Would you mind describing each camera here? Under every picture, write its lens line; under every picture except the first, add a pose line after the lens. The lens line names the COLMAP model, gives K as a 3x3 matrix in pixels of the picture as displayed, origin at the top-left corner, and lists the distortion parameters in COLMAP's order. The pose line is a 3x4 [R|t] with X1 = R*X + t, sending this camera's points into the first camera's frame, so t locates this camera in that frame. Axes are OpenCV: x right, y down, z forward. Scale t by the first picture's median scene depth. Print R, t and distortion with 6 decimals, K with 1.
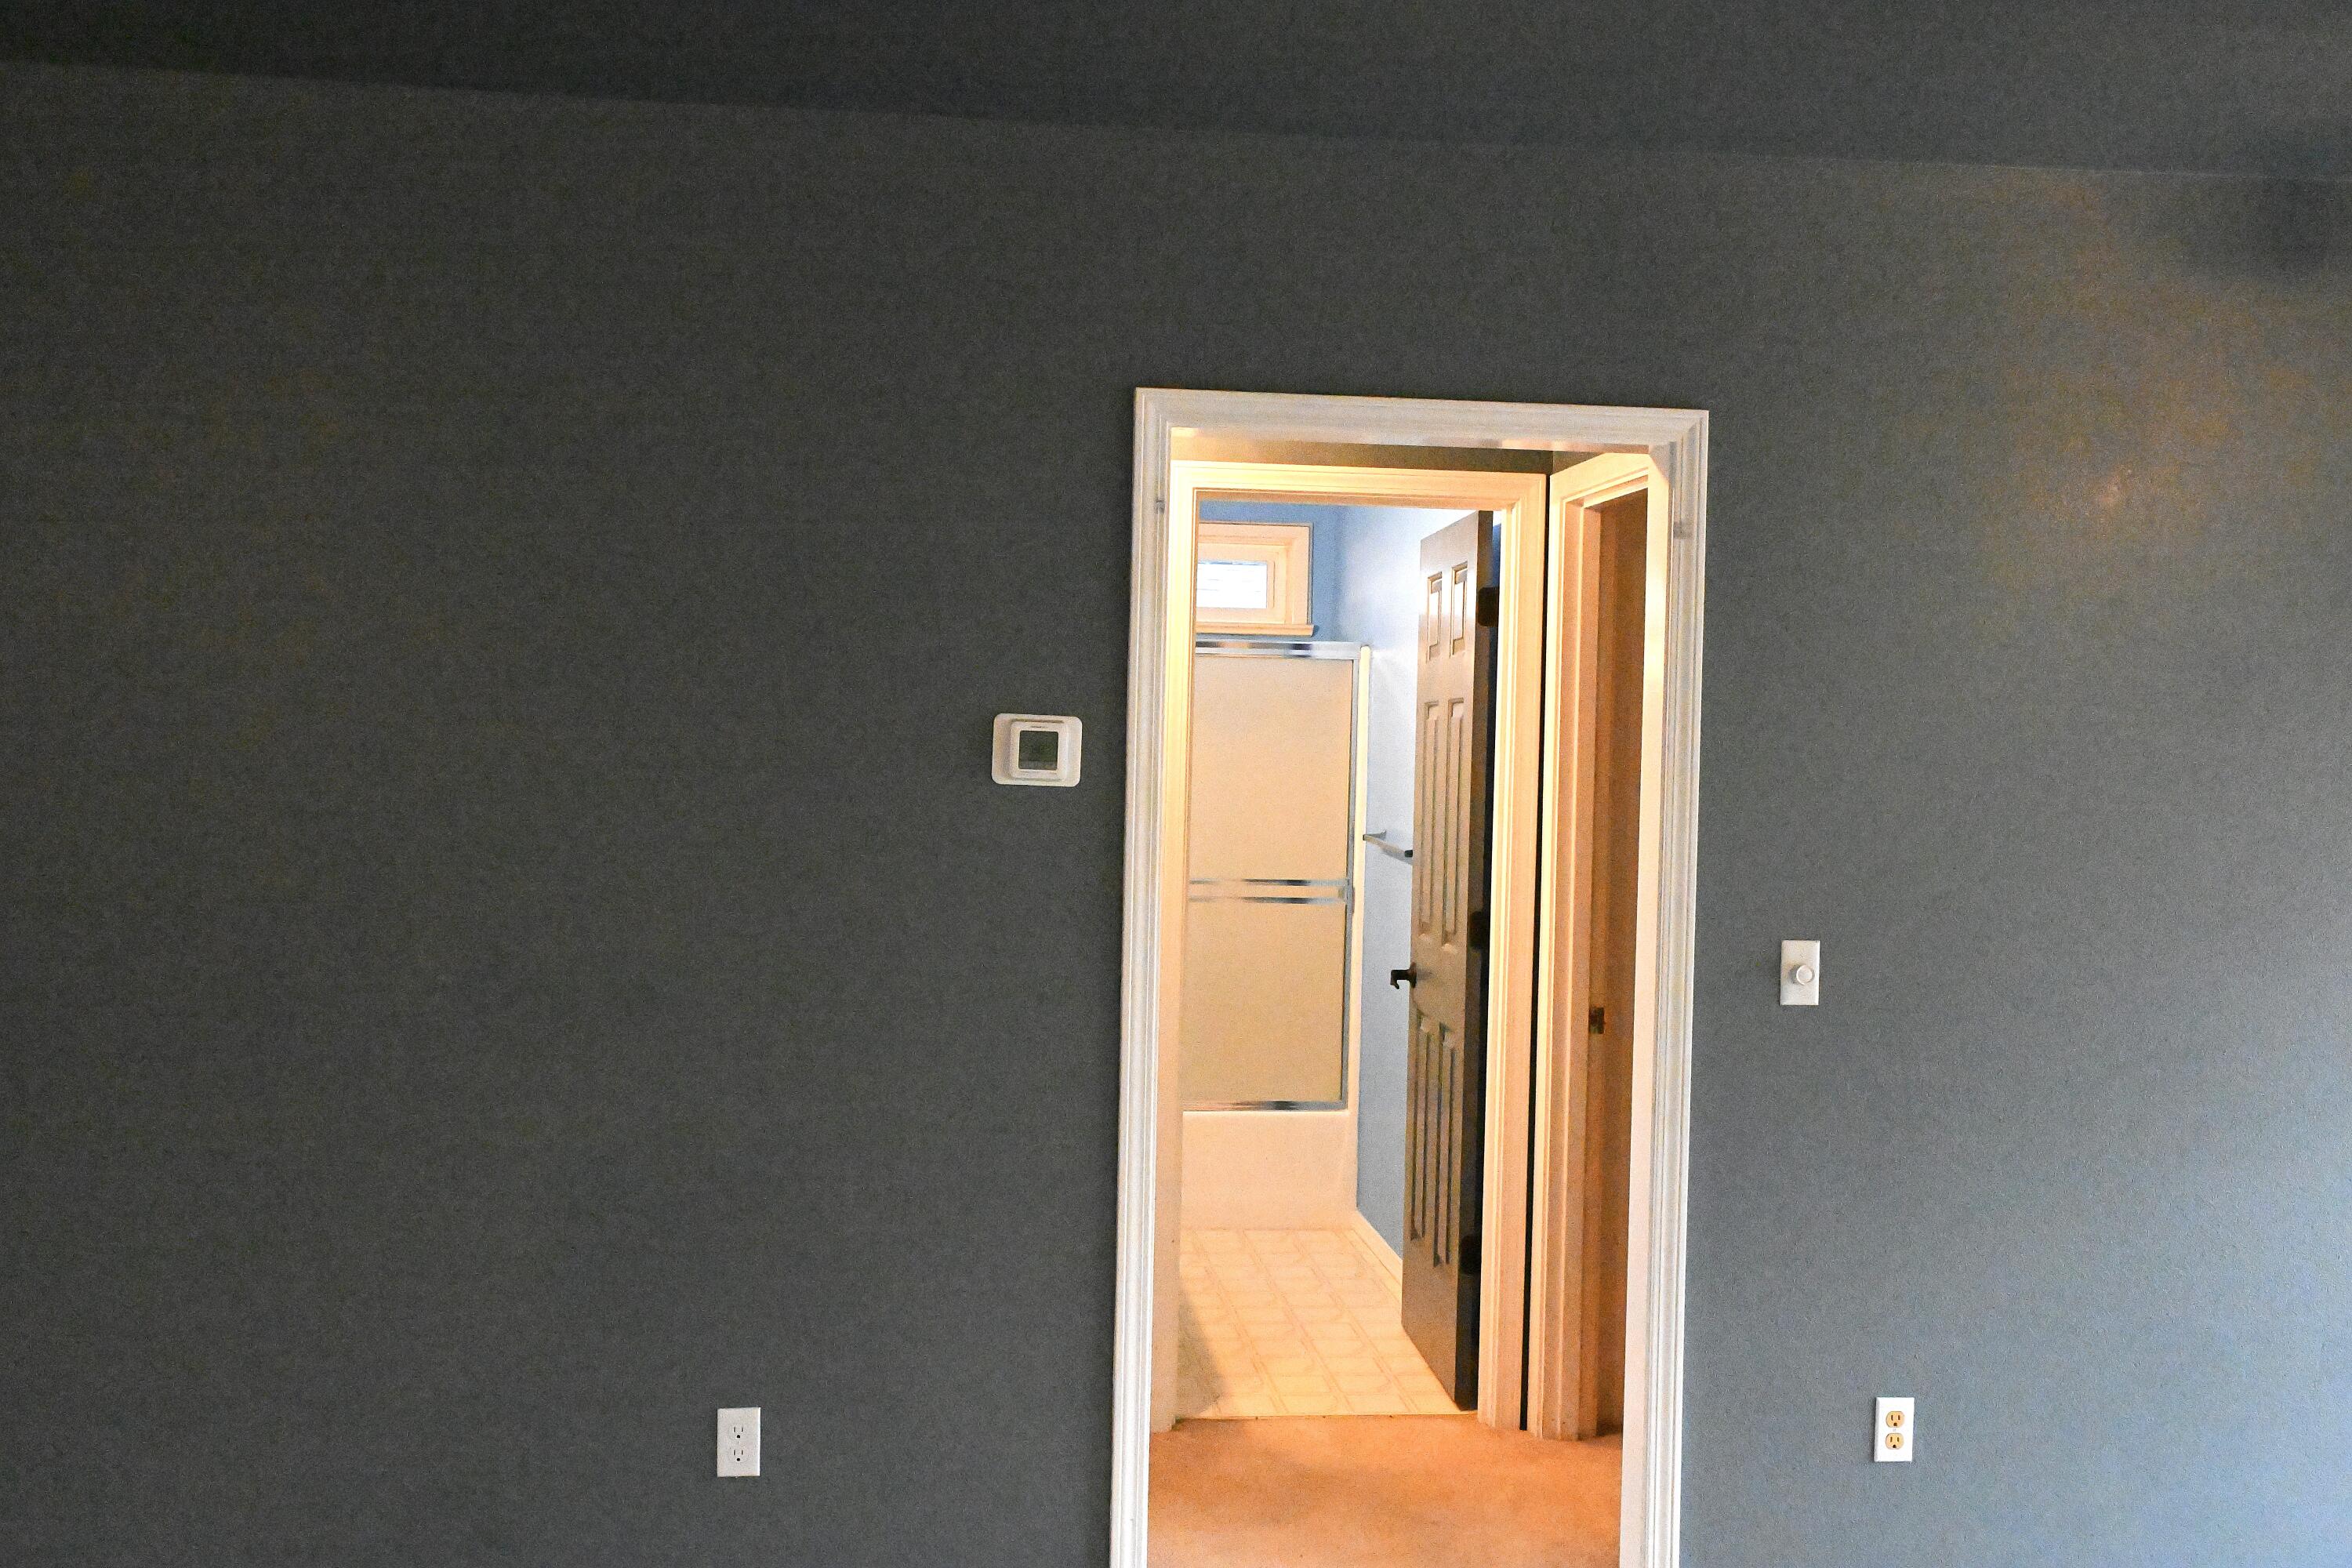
lens RADIAL K [[2182.0, 0, 1177.0], [0, 2182.0, 785.2], [0, 0, 1]] dist [-0.000382, 0.000000]
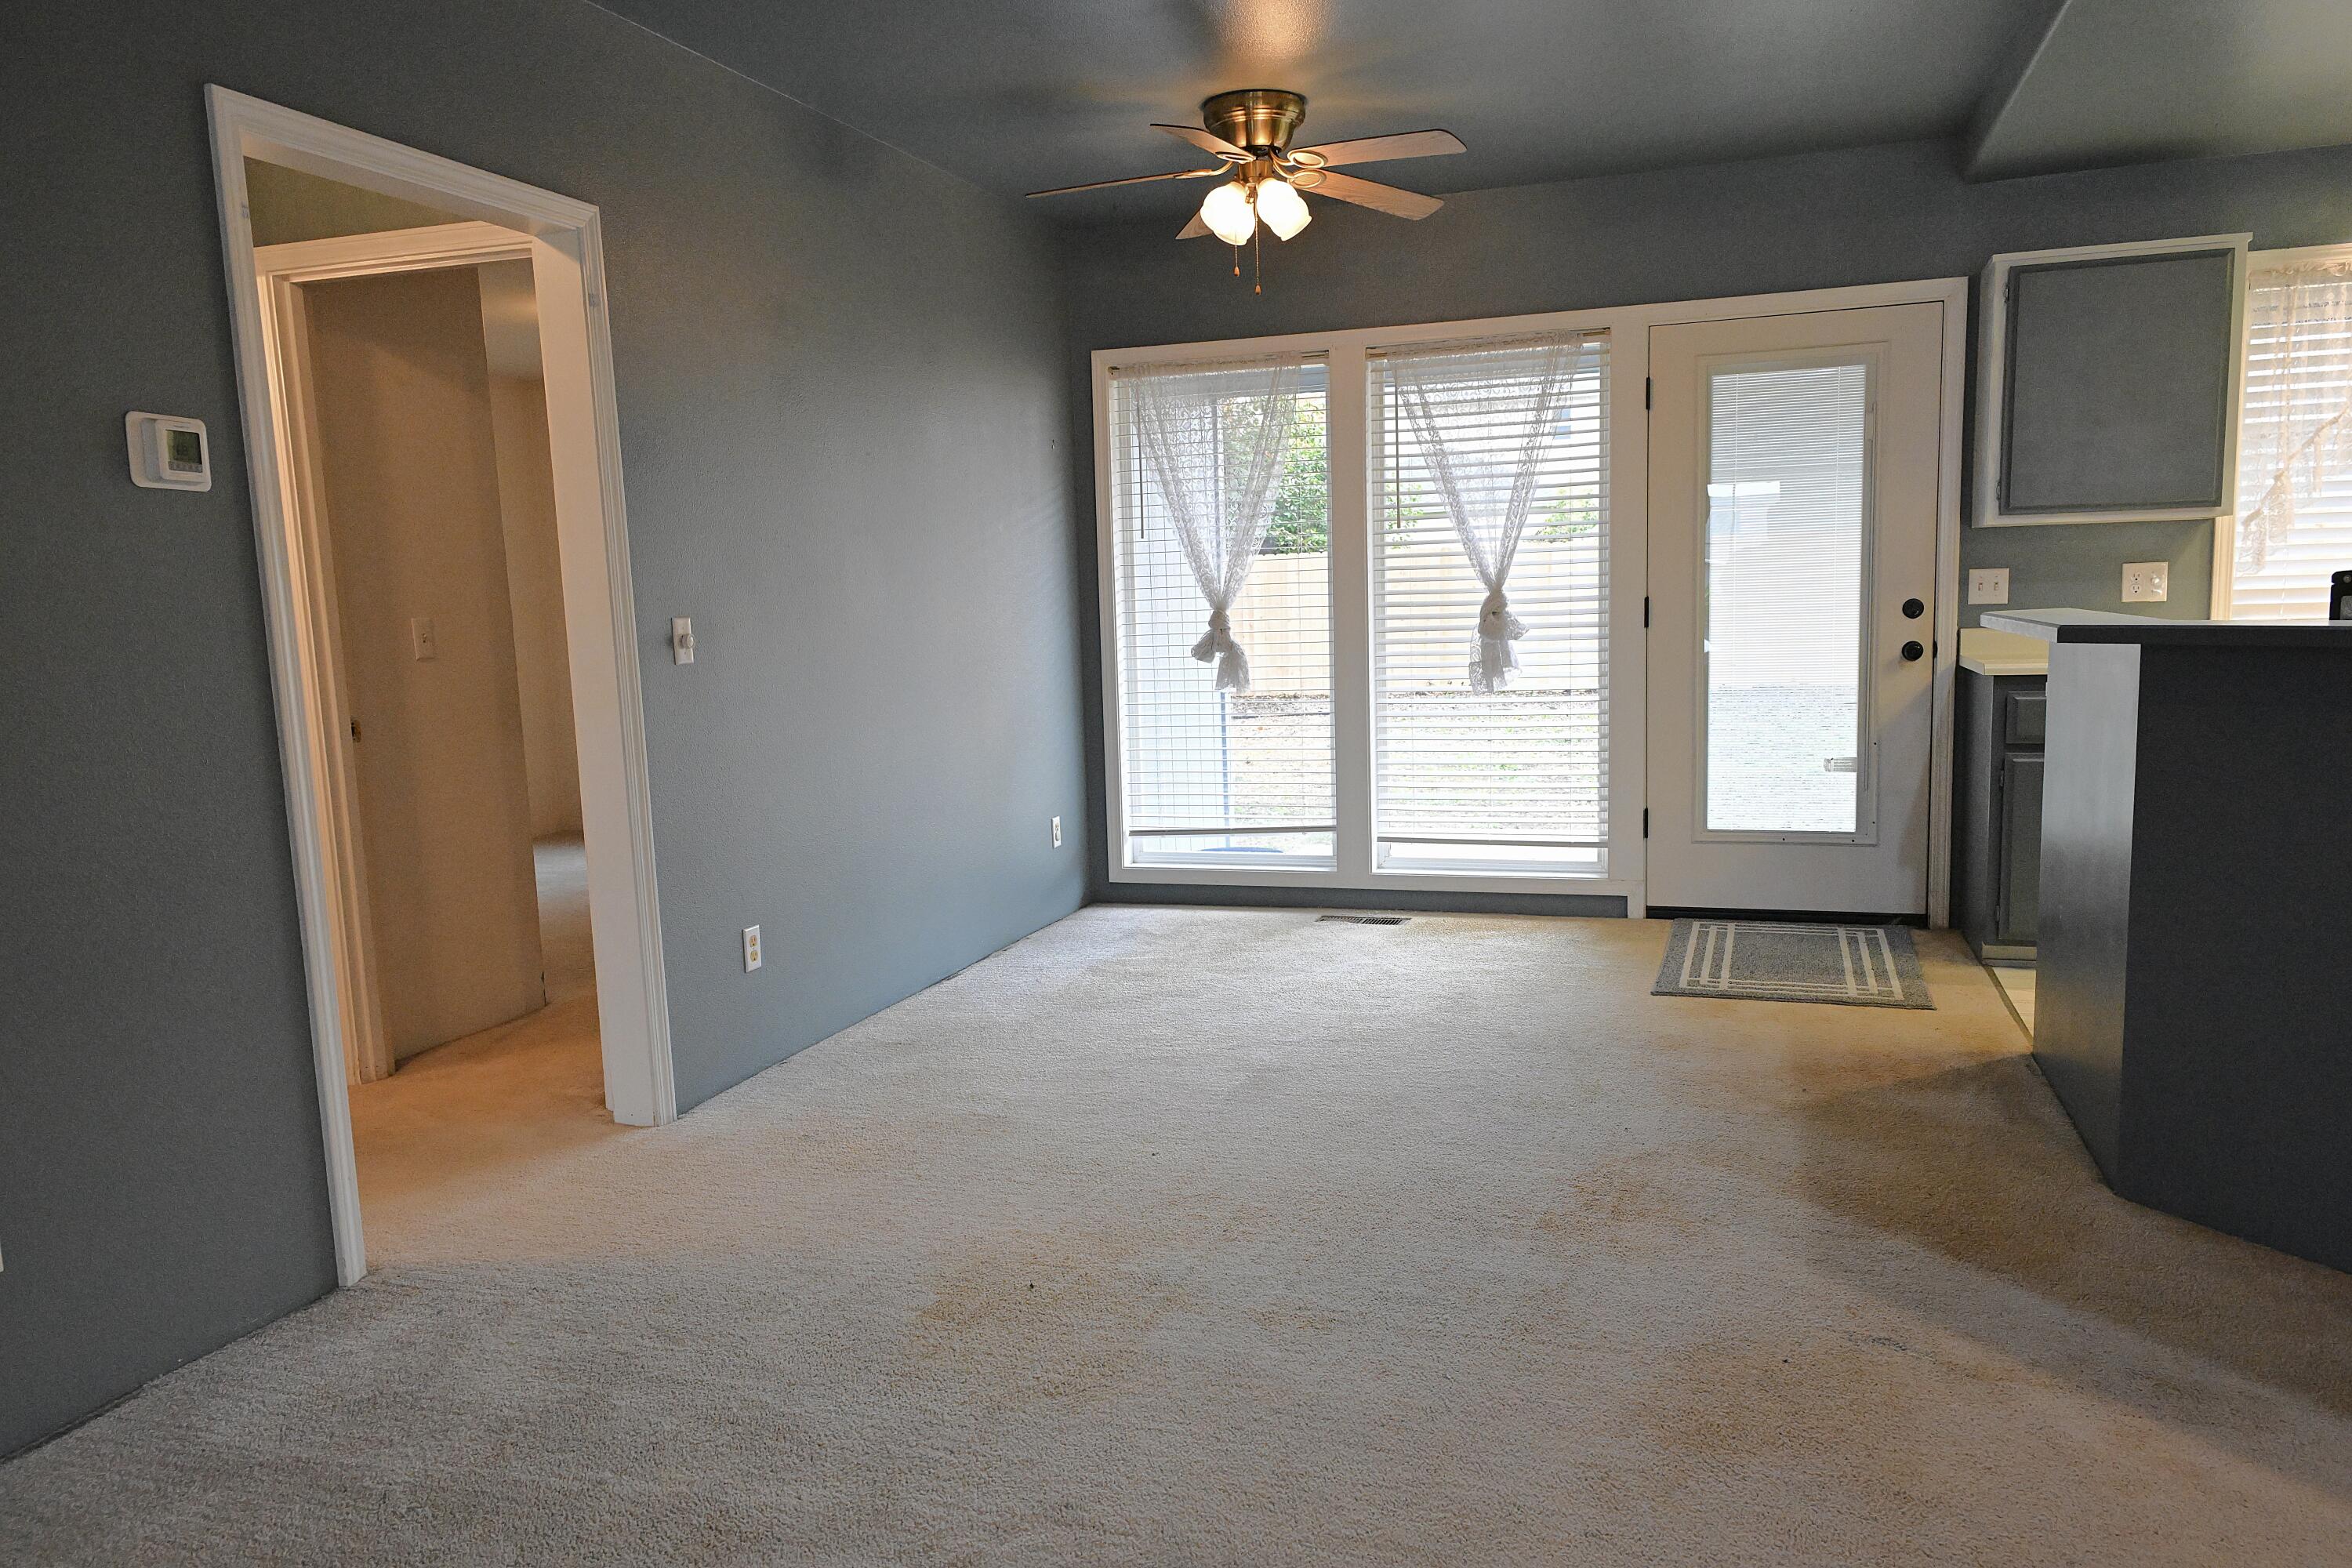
lens RADIAL K [[1629.2, 0, 1176.4], [0, 1629.2, 787.2], [0, 0, 1]] dist [0.010639, 0.003544]
pose [[0.446151, -0.152034, 0.881950, -0.501724], [0.064676, 0.988366, 0.137661, 0.056435], [-0.892618, -0.004377, 0.450793, 0.254533]]
